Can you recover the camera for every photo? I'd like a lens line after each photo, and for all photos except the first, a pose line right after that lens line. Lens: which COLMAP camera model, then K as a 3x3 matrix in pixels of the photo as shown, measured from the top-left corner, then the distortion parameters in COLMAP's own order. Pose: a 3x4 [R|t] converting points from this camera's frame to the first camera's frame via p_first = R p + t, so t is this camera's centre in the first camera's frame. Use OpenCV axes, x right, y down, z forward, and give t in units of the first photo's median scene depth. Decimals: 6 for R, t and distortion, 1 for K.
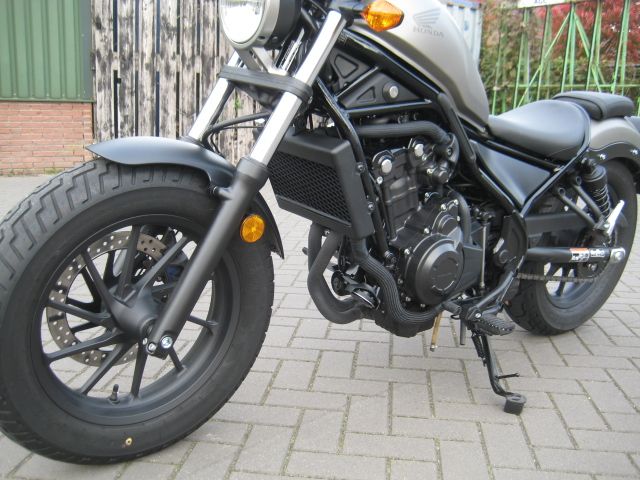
lens RADIAL K [[671.3, 0, 319.0], [0, 671.3, 240.0], [0, 0, 1]] dist [-0.090801, 0.000000]
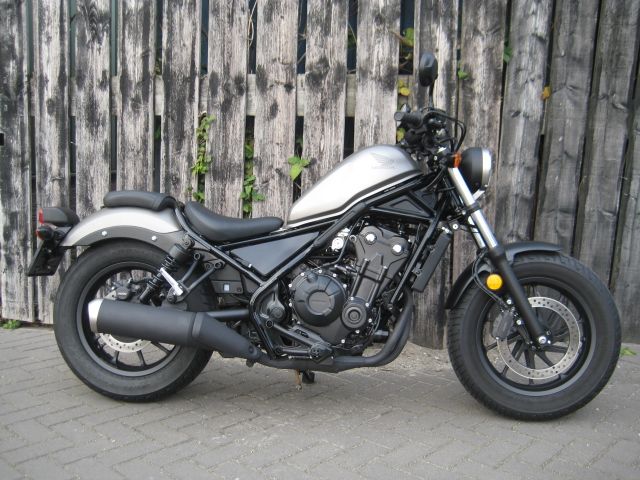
lens RADIAL K [[671.3, 0, 320.3], [0, 671.3, 240.0], [0, 0, 1]] dist [-0.090801, 0.000000]
pose [[0.999899, -0.008518, -0.011373, -0.073202], [0.007226, 0.993991, -0.109222, -0.124252], [0.012235, 0.109129, 0.993952, 0.581467]]
